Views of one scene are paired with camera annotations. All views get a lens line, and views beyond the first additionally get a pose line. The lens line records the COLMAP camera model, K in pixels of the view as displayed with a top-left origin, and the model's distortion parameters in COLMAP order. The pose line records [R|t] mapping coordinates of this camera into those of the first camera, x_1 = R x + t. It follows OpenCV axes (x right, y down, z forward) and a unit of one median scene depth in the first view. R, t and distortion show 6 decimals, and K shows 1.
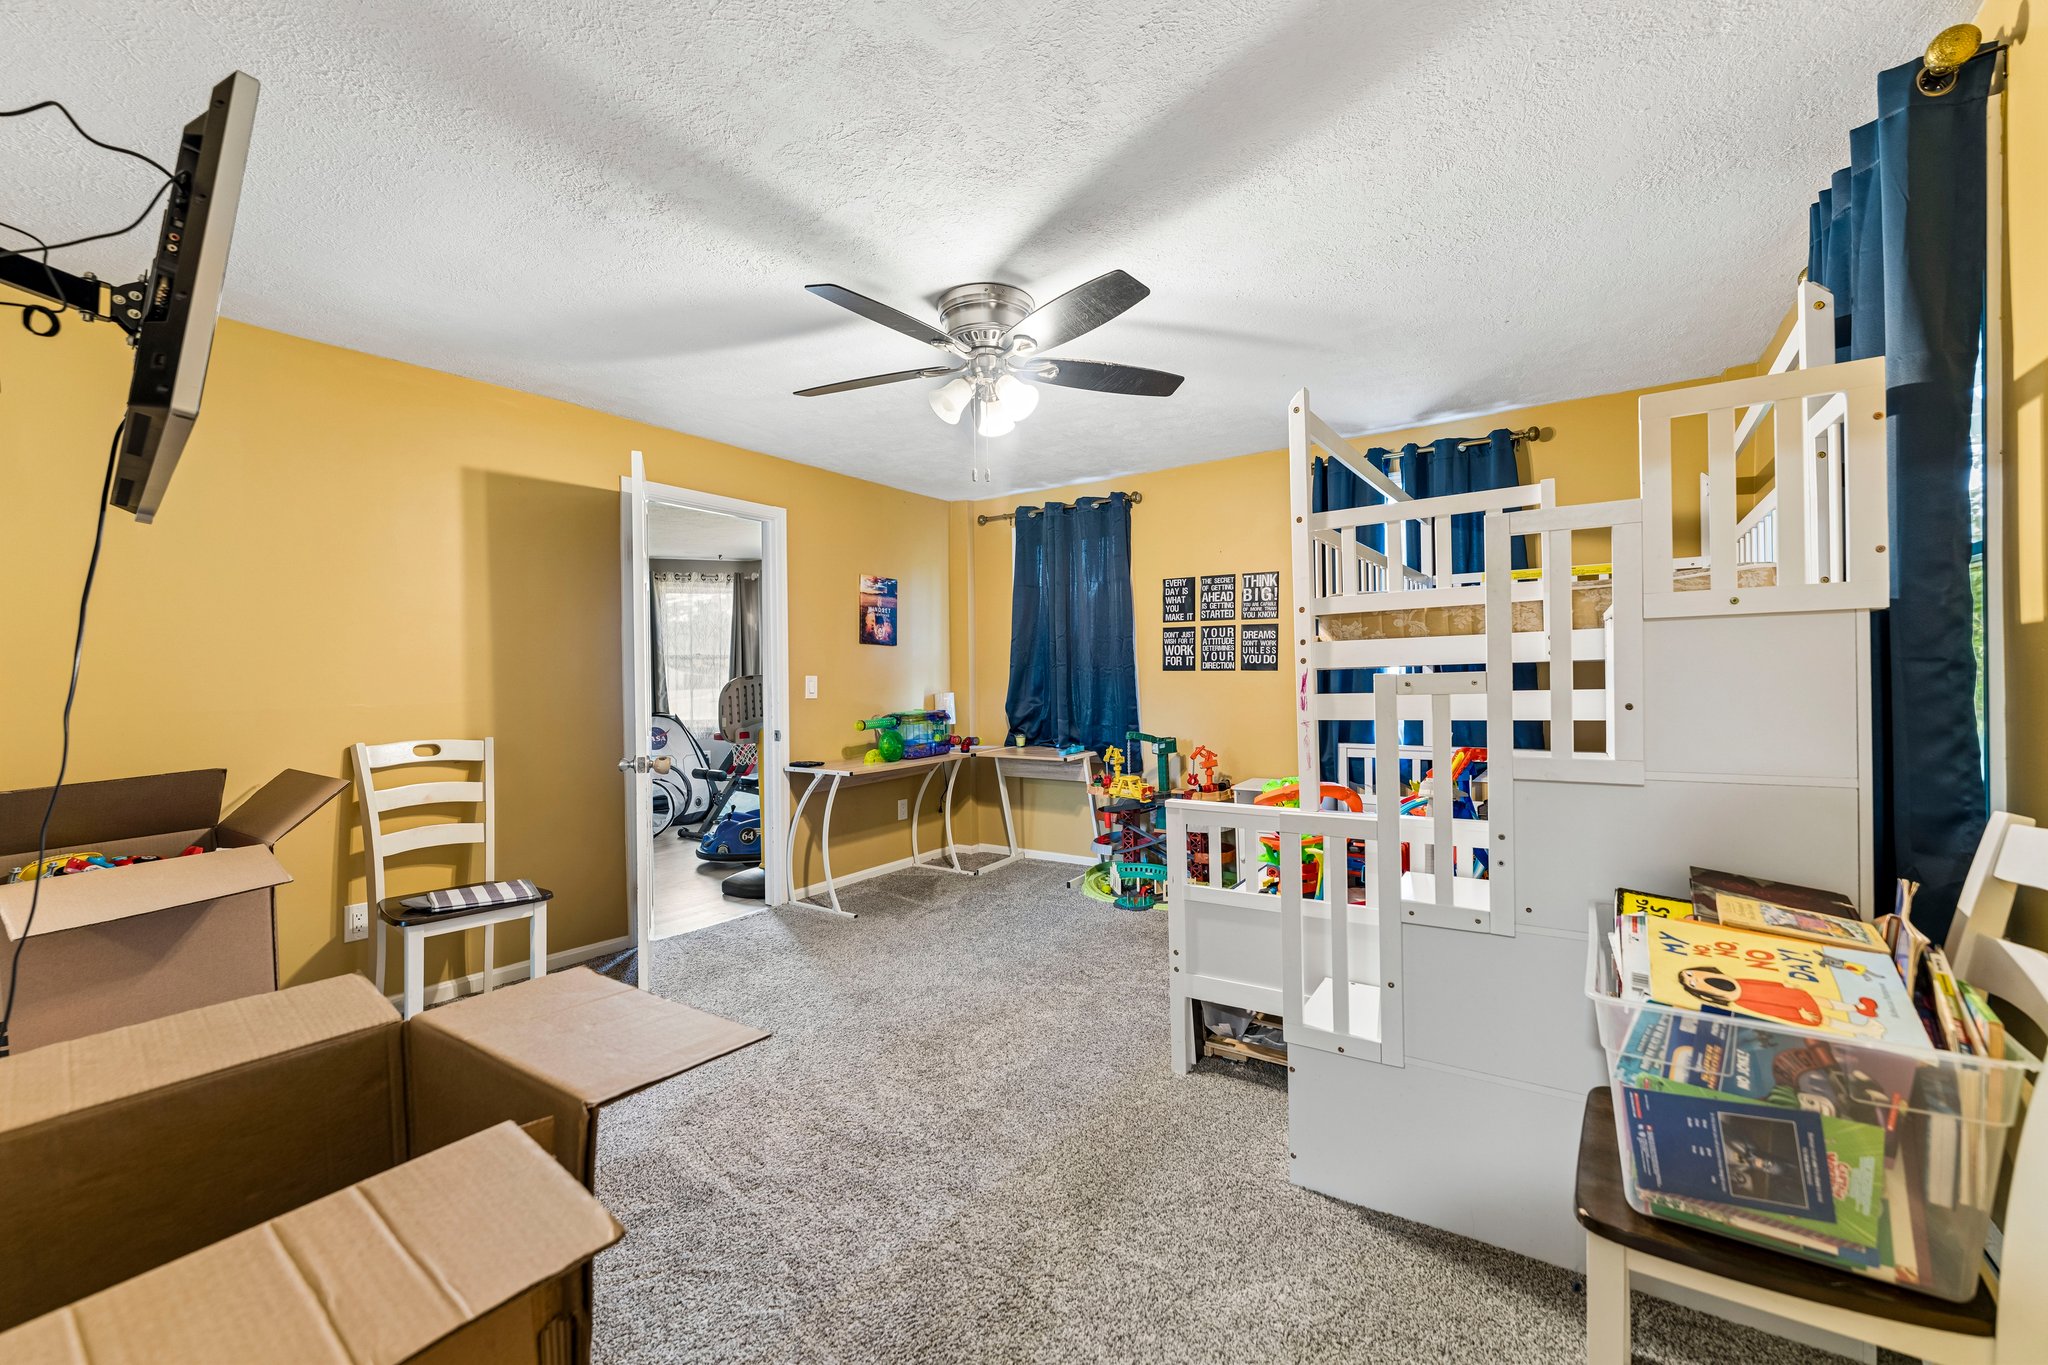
lens RADIAL K [[814.8, 0, 1021.8], [0, 814.8, 681.3], [0, 0, 1]] dist [-0.002772, -0.000573]
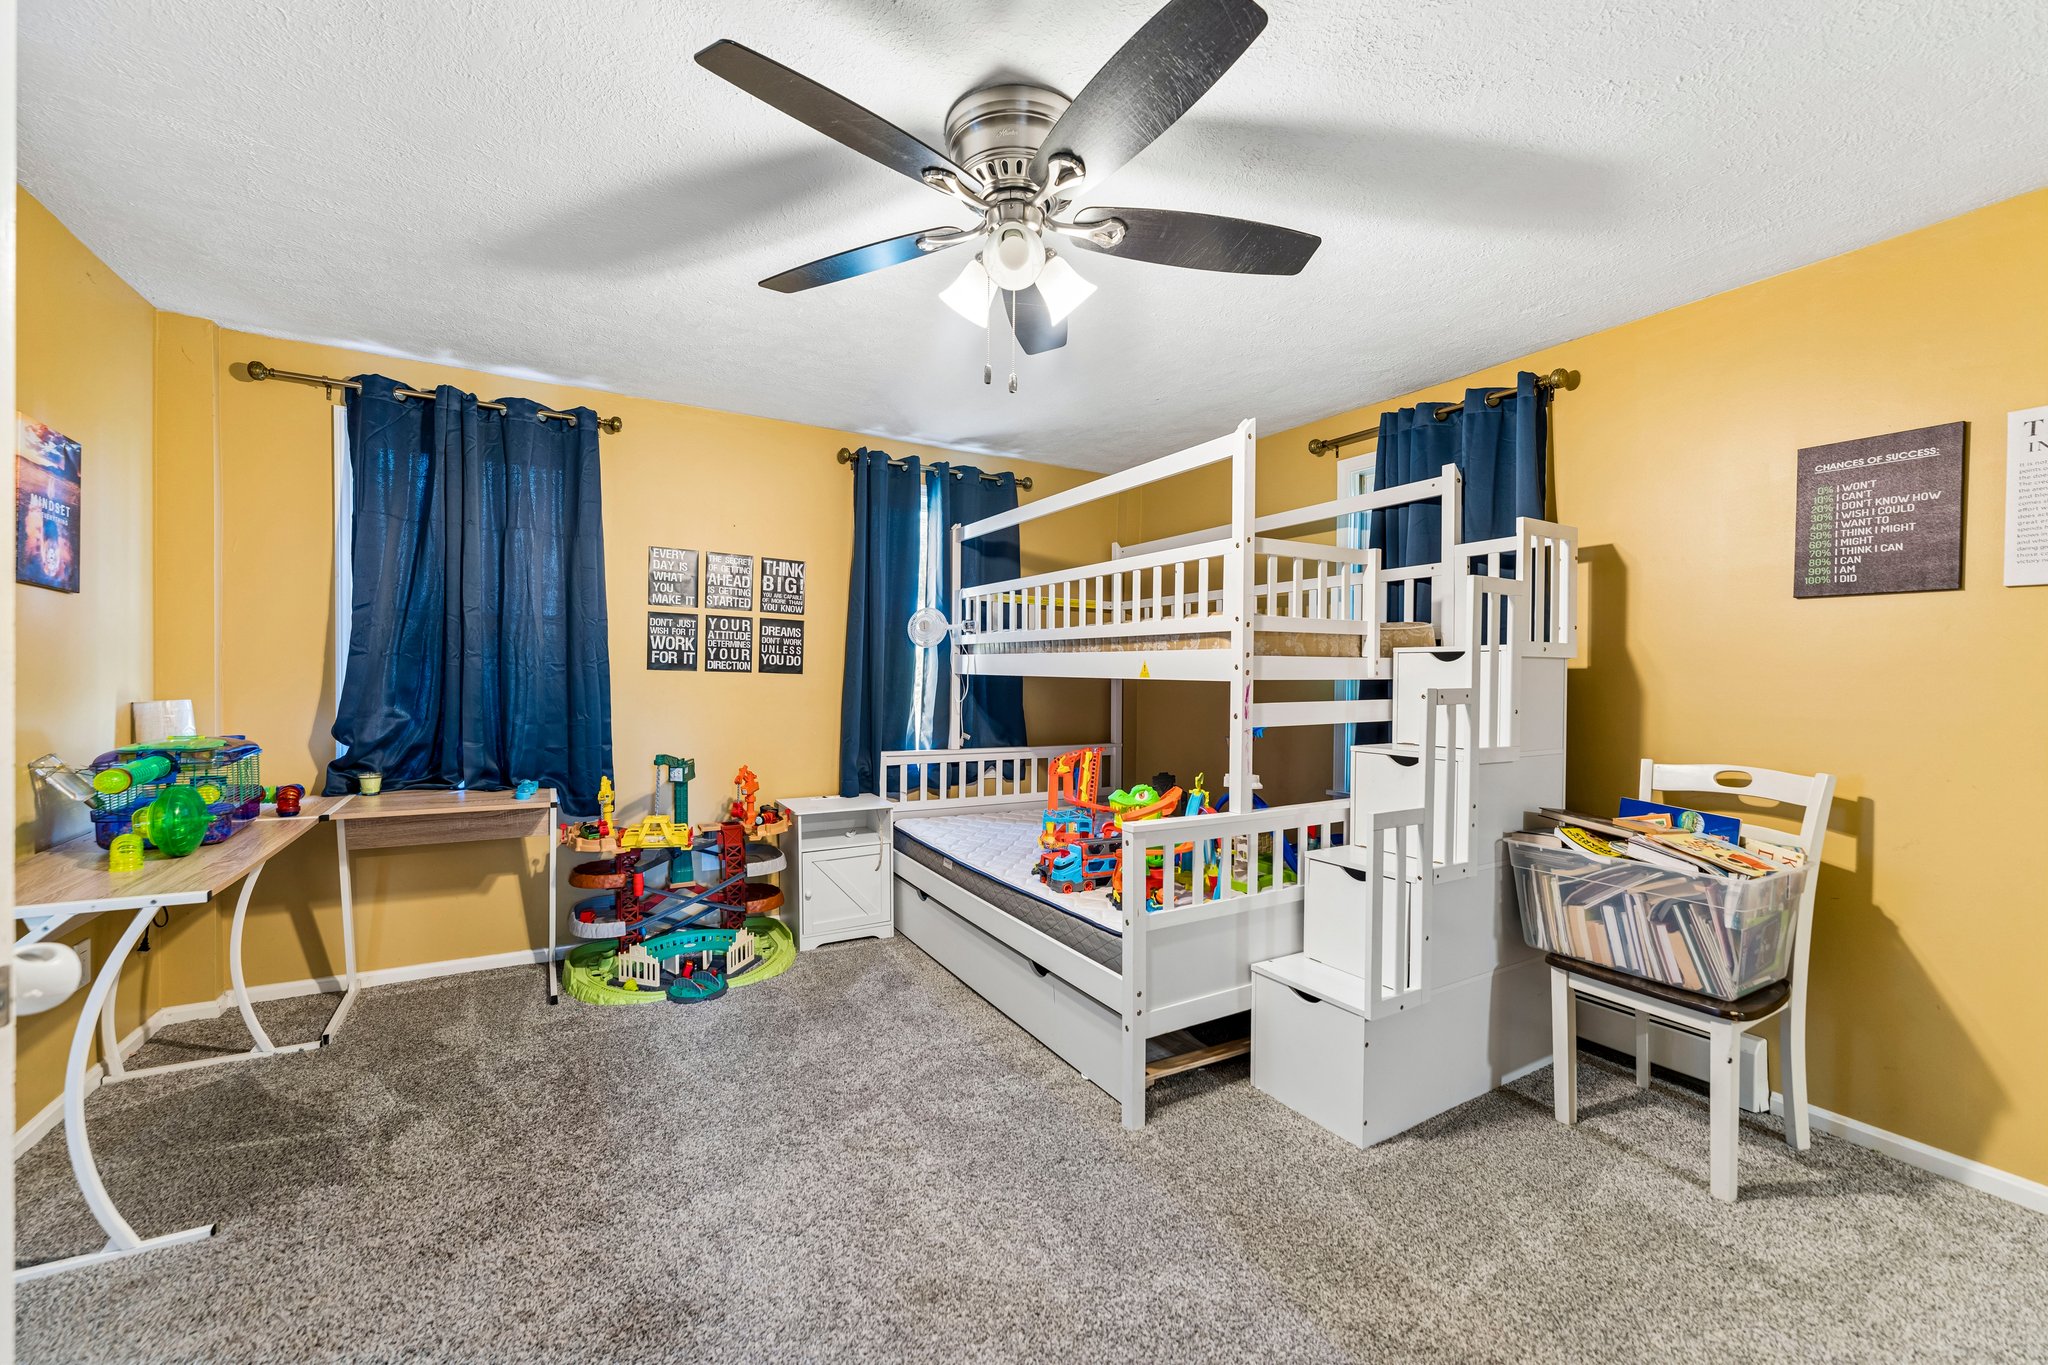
lens RADIAL K [[814.8, 0, 1018.8], [0, 814.8, 677.4], [0, 0, 1]] dist [-0.002772, -0.000573]
pose [[0.433428, 0.020430, 0.900957, -0.356004], [-0.014635, 0.999771, -0.015630, 0.000911], [-0.901070, -0.006411, 0.433627, 0.384134]]
